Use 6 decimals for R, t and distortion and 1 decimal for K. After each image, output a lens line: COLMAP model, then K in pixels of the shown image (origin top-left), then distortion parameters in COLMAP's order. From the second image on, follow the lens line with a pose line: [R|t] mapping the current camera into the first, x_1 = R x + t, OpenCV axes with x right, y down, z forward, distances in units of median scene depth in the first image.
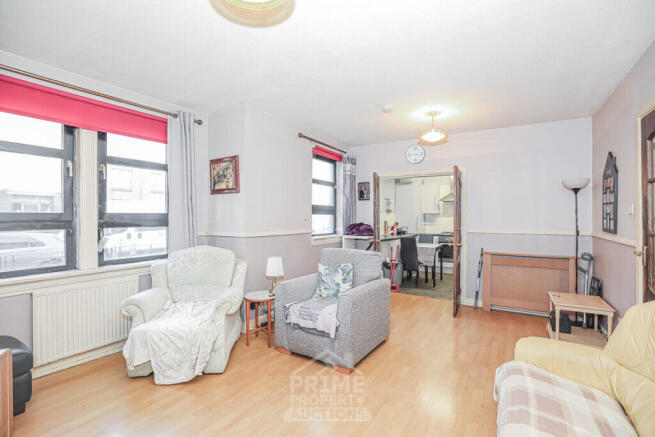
lens RADIAL K [[303.2, 0, 336.9], [0, 303.2, 217.7], [0, 0, 1]] dist [-0.017421, 0.000128]
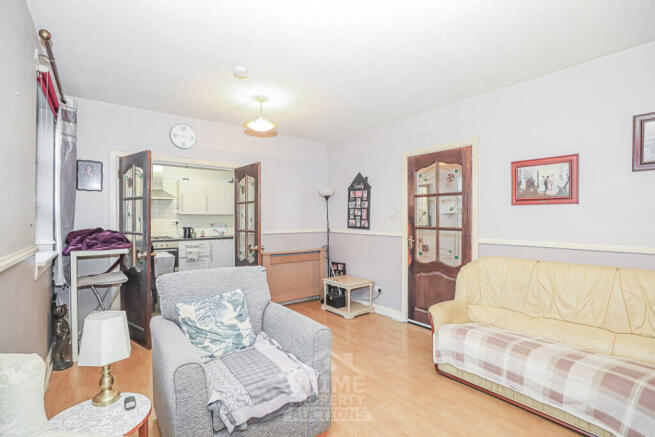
lens RADIAL K [[303.2, 0, 336.9], [0, 303.2, 217.7], [0, 0, 1]] dist [-0.017421, 0.000128]
pose [[0.359348, 0.001095, 0.933203, -0.414958], [0.003003, 0.999993, -0.002330, -0.000871], [-0.933199, 0.003640, 0.359342, 0.483222]]
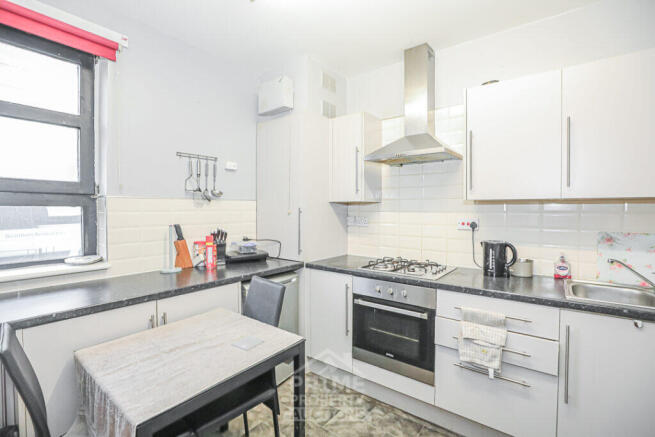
lens RADIAL K [[303.2, 0, 336.9], [0, 303.2, 217.7], [0, 0, 1]] dist [-0.017421, 0.000128]
pose [[0.993941, 0.005027, -0.109798, 0.664261], [-0.002148, 0.999651, 0.026324, -0.008051], [0.109892, -0.025929, 0.993605, 1.344296]]
